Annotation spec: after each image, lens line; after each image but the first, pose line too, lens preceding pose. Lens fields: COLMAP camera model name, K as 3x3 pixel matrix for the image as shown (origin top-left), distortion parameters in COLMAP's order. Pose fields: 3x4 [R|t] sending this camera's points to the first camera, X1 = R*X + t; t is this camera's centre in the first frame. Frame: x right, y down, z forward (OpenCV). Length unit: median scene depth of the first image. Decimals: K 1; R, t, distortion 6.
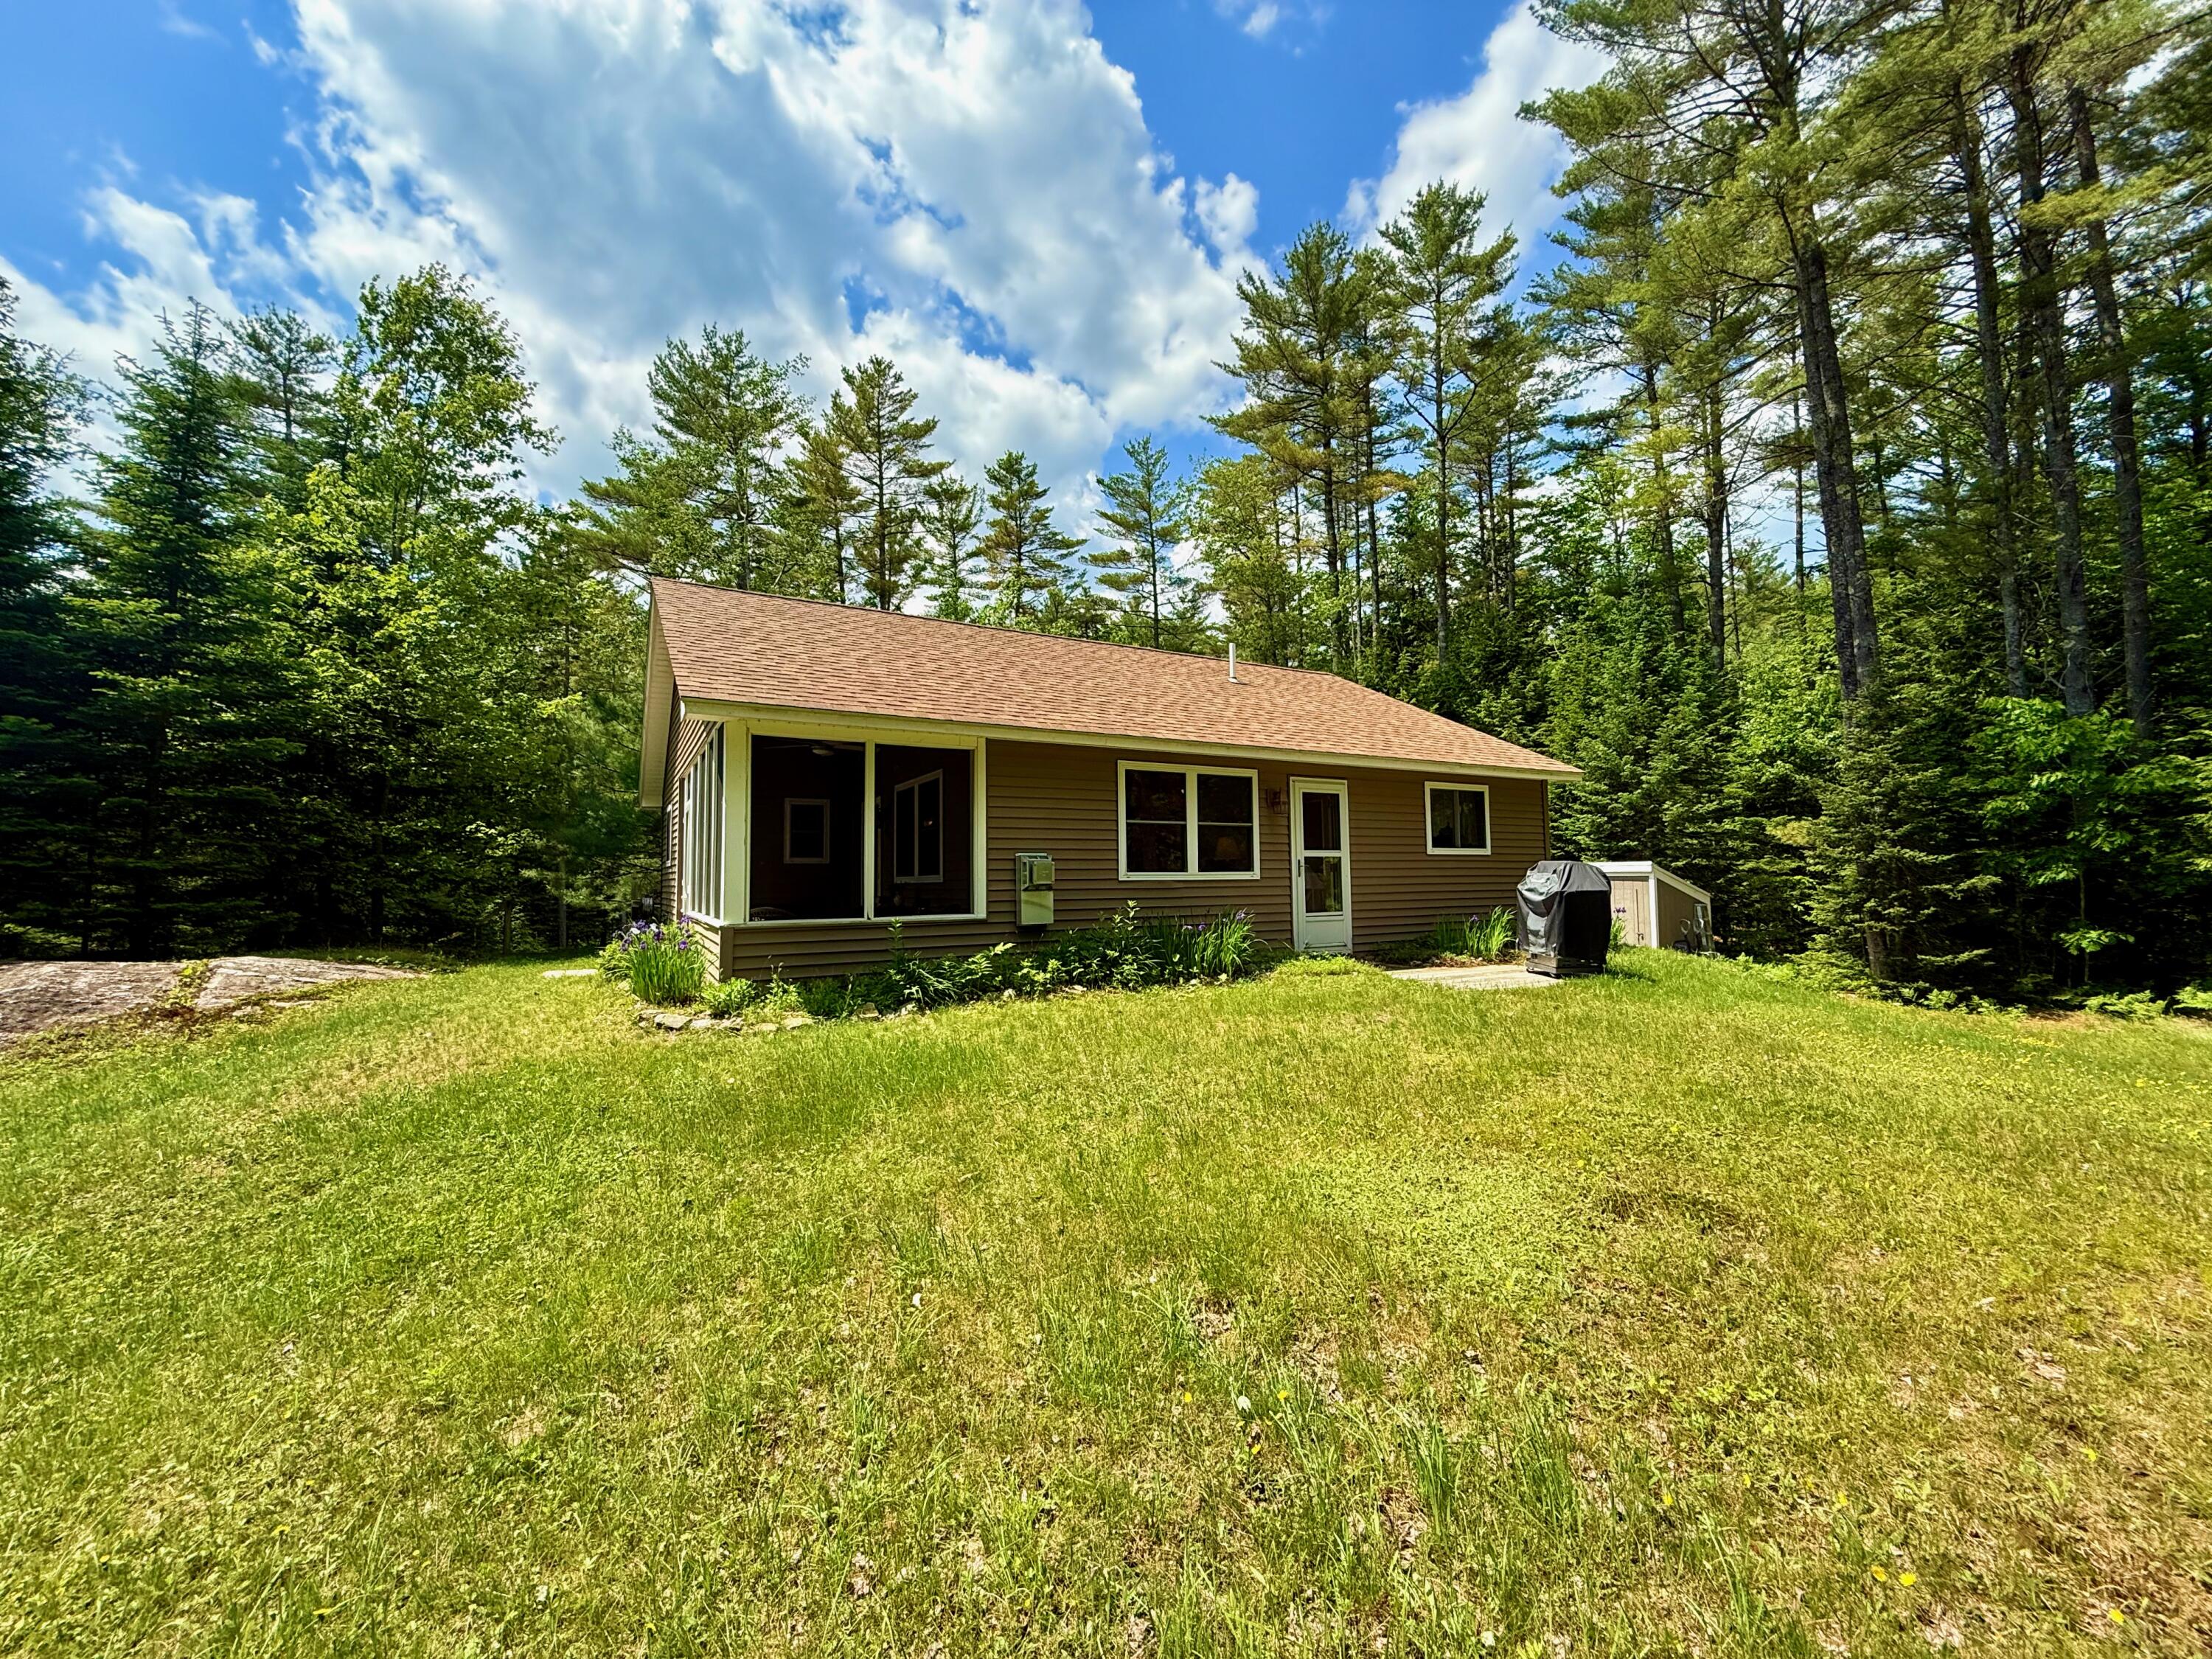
lens RADIAL K [[885.4, 0, 1099.6], [0, 885.4, 827.0], [0, 0, 1]] dist [0.000778, -0.000066]
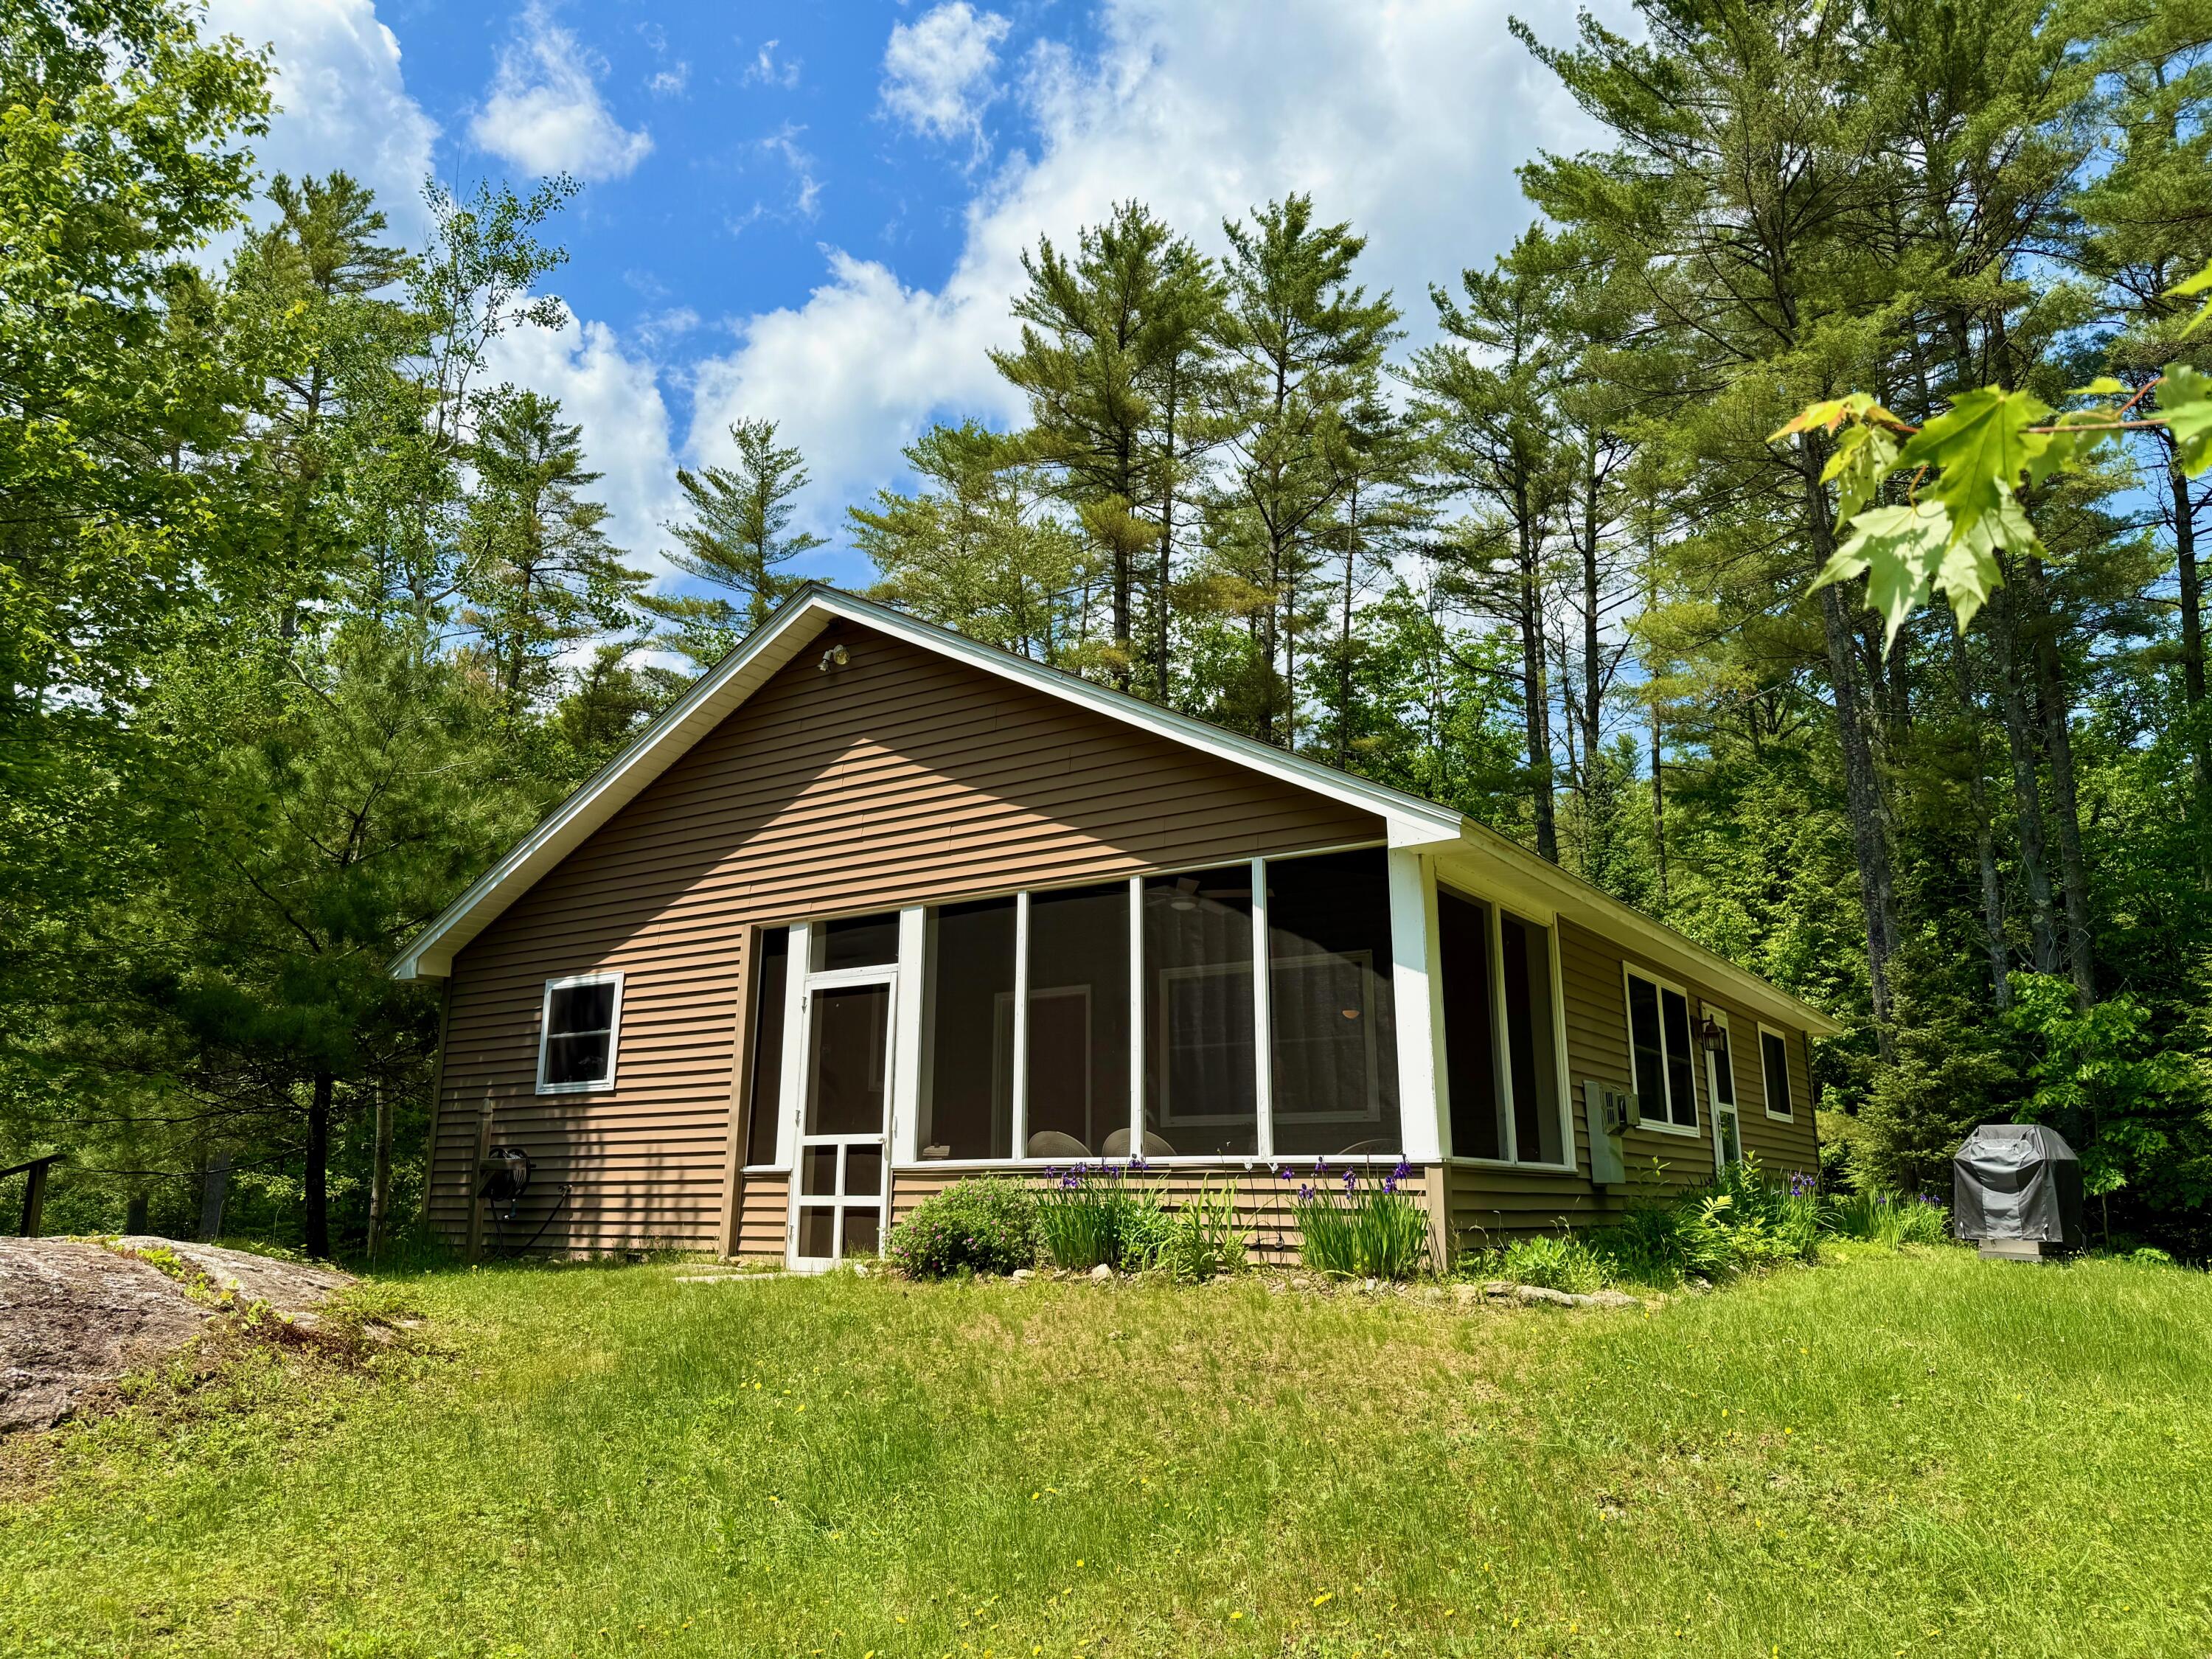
lens RADIAL K [[1563.4, 0, 1121.1], [0, 1563.4, 827.4], [0, 0, 1]] dist [0.075351, -0.084909]
pose [[0.891667, 0.118386, 0.436938, -0.706251], [-0.038145, 0.981415, -0.188066, 0.059675], [-0.451082, 0.151026, 0.879612, 0.021692]]
